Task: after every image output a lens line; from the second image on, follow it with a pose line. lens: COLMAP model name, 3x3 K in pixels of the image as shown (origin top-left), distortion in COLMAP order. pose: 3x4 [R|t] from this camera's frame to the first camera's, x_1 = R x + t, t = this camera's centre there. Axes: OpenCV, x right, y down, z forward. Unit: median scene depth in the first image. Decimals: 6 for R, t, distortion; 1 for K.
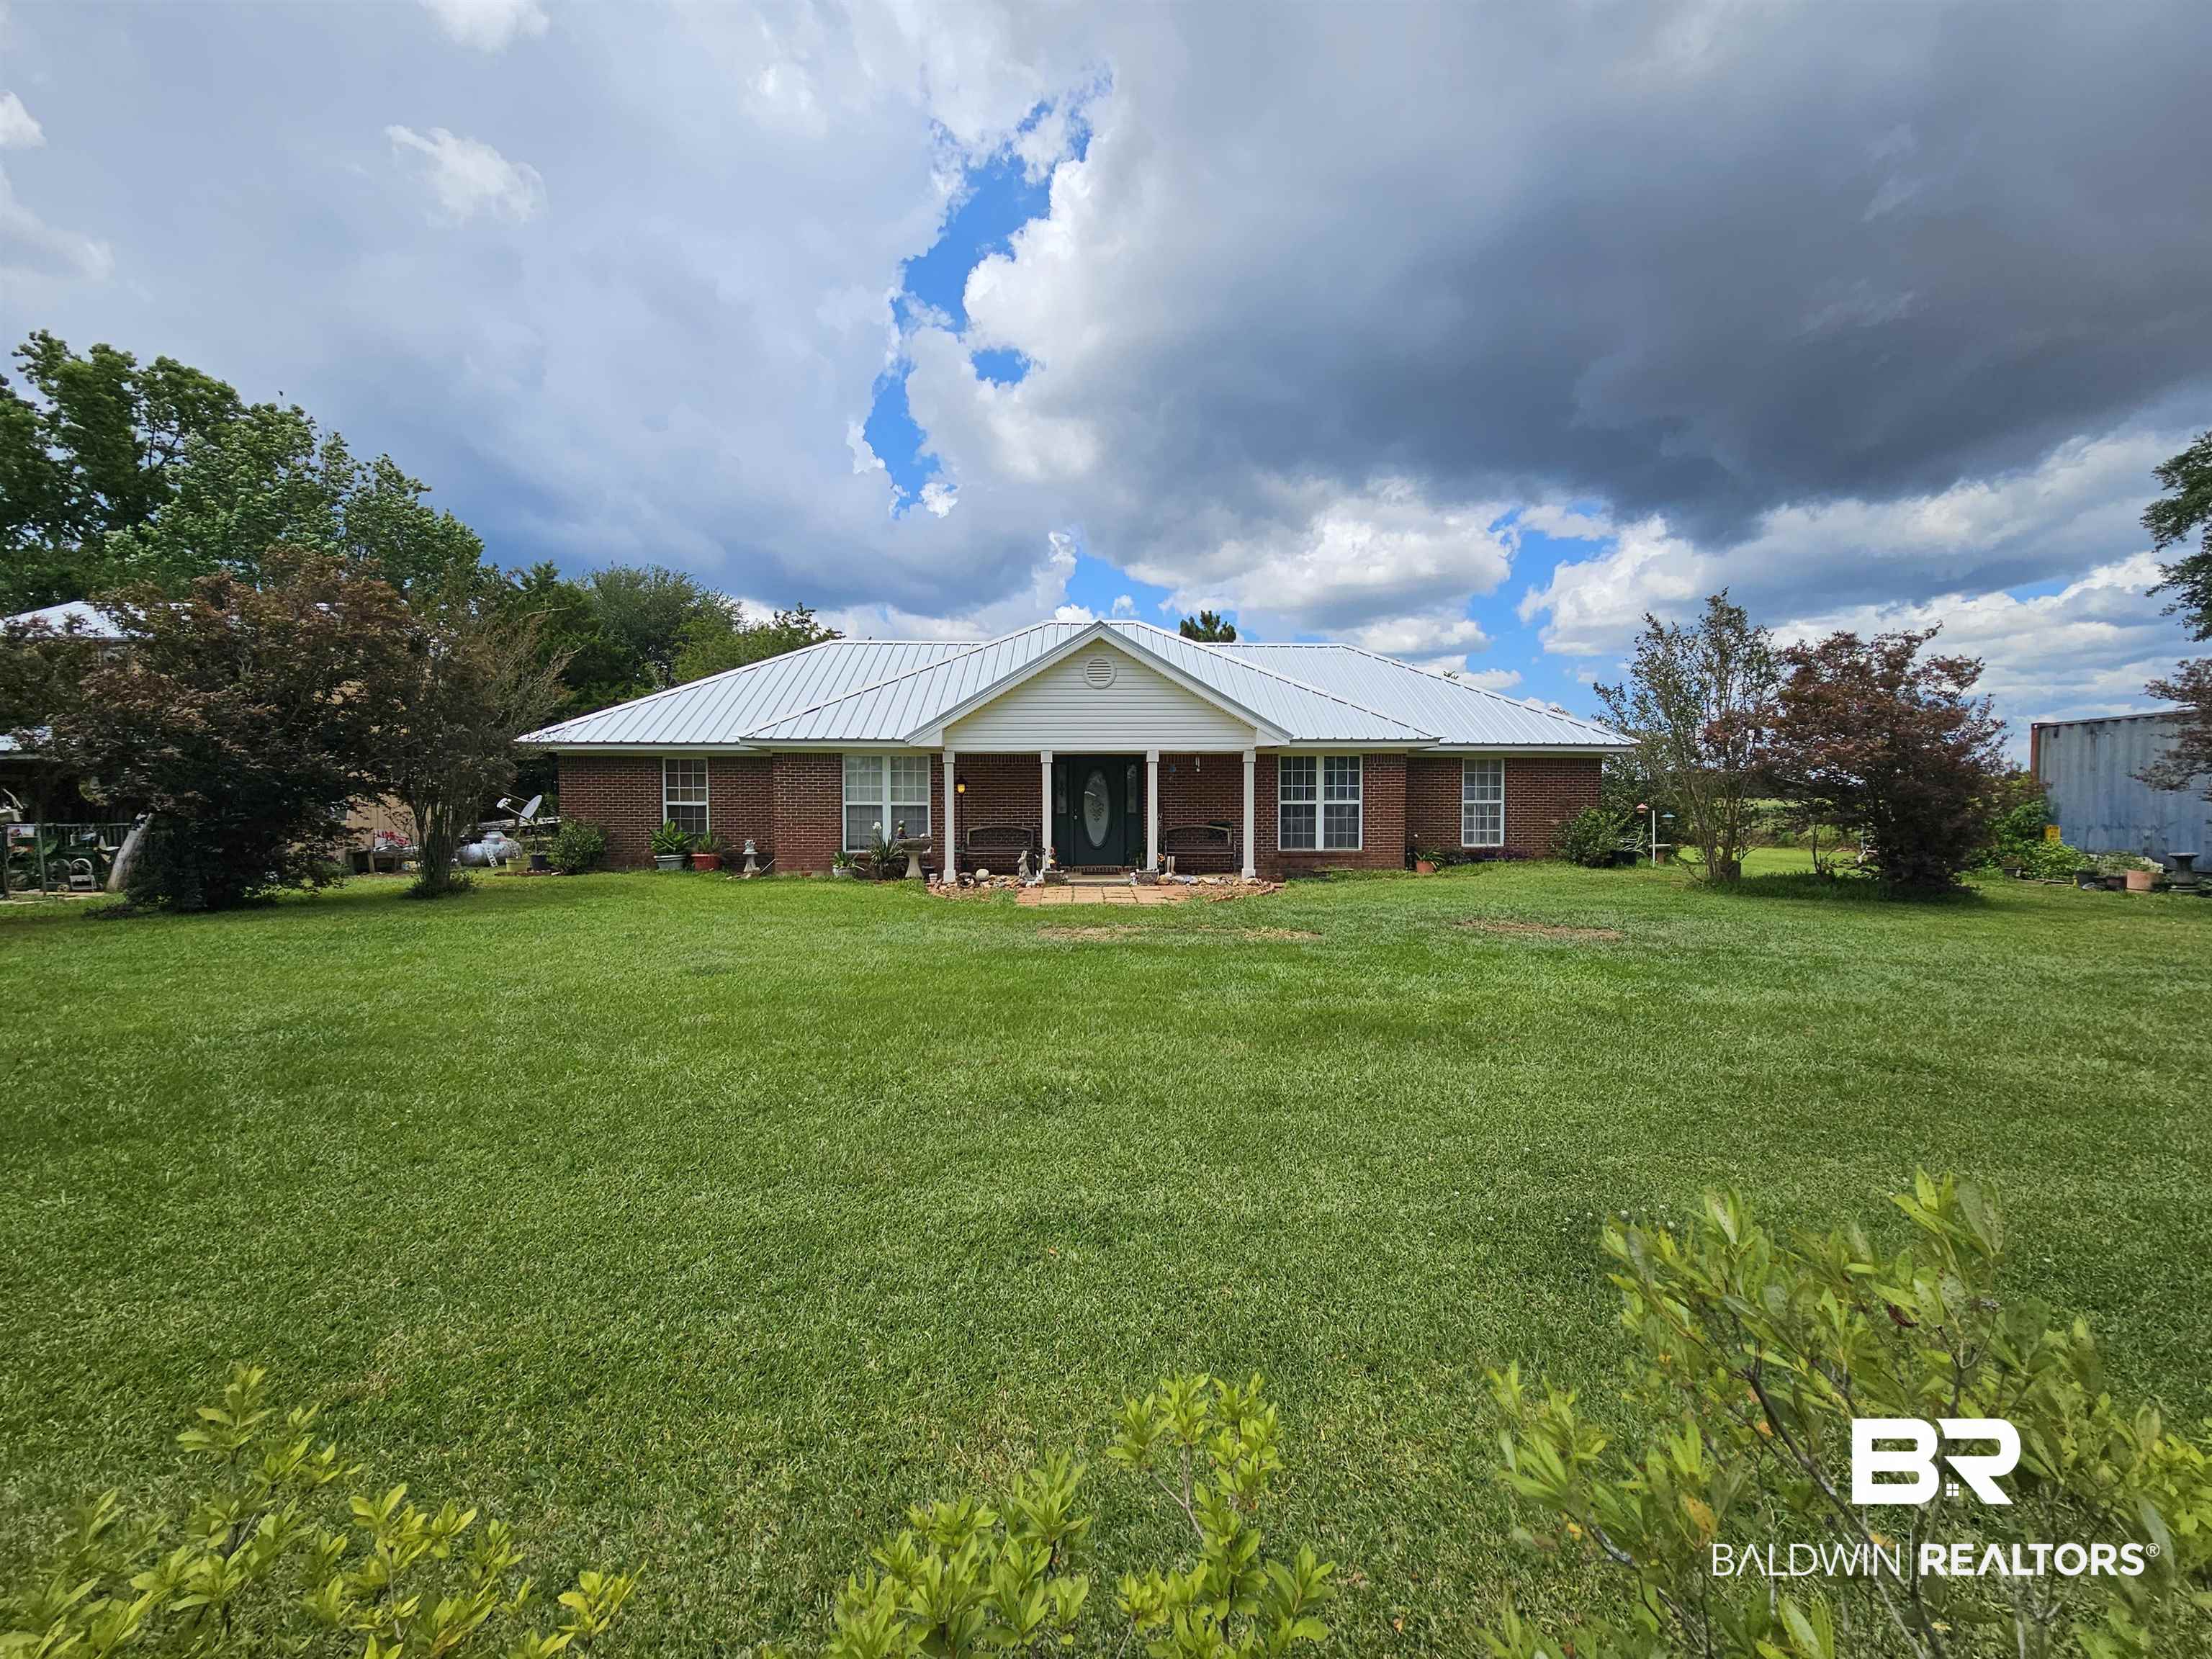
lens RADIAL K [[904.9, 0, 1100.5], [0, 904.9, 808.3], [0, 0, 1]] dist [-0.002889, 0.000741]
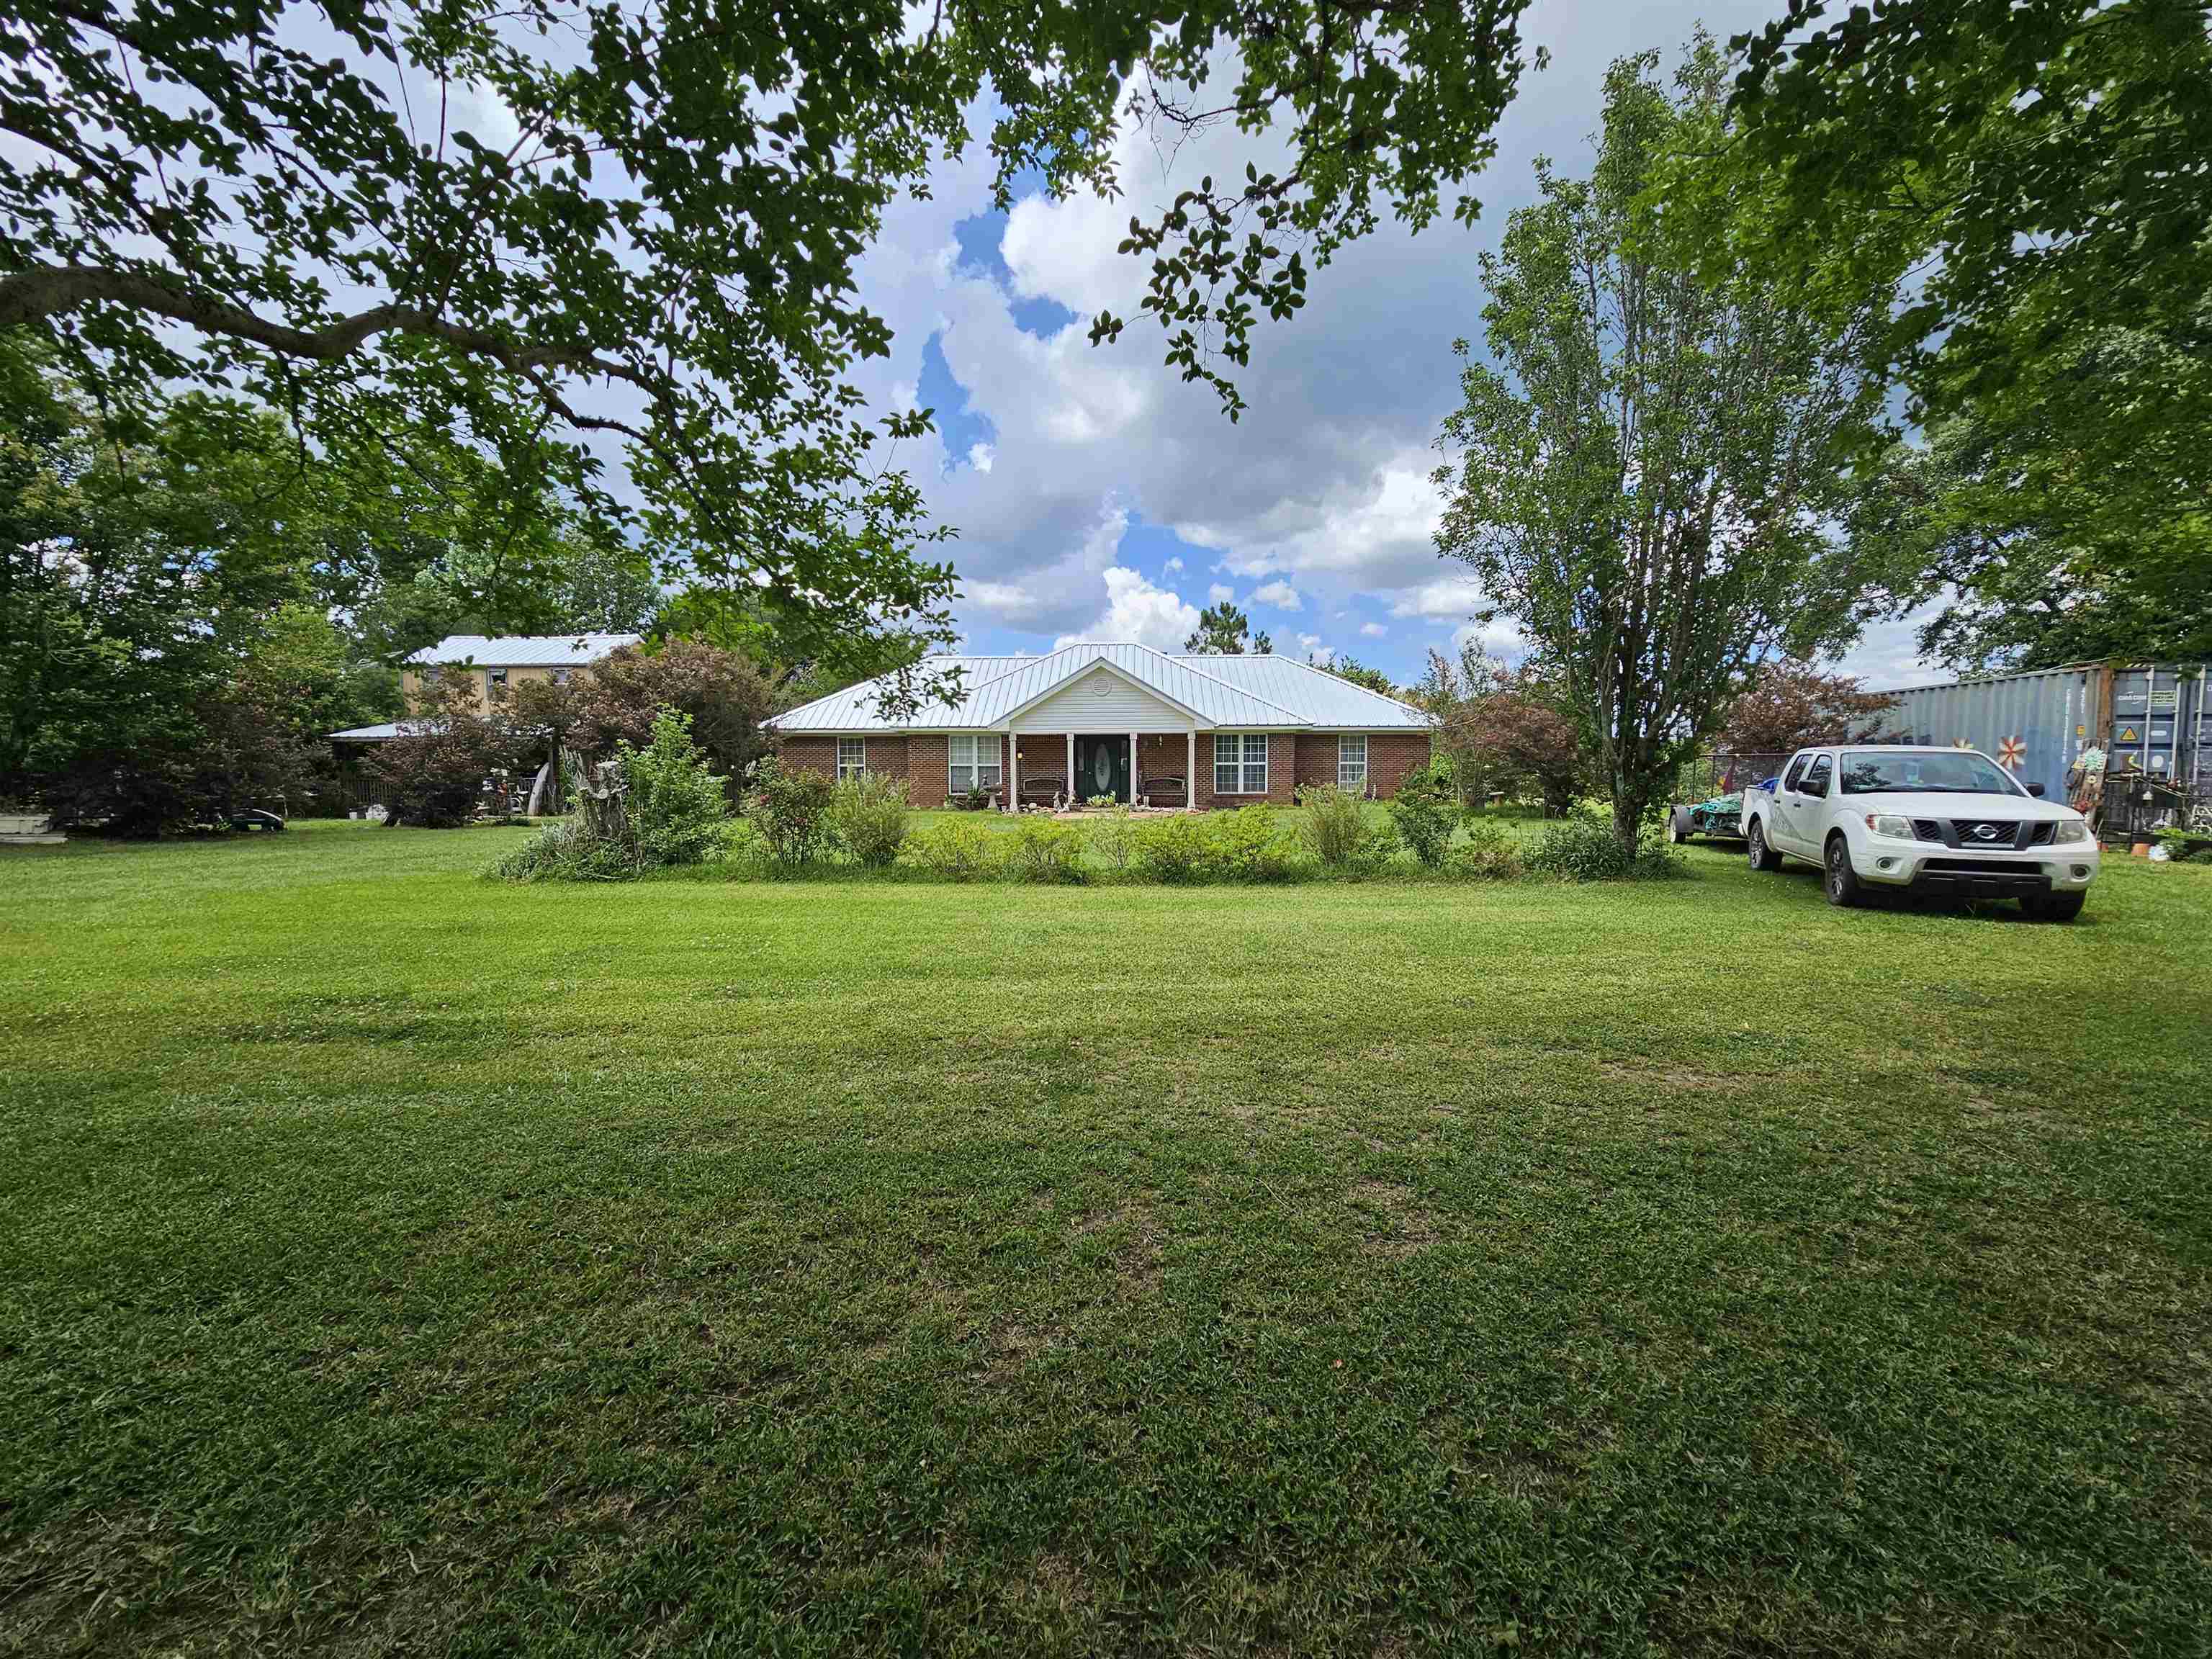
lens RADIAL K [[904.9, 0, 1116.5], [0, 904.9, 848.3], [0, 0, 1]] dist [-0.002889, 0.000741]
pose [[0.999263, 0.000635, -0.038373, 0.089191], [0.002477, 0.996710, 0.081010, 0.014119], [0.038299, -0.081046, 0.995974, -0.675751]]
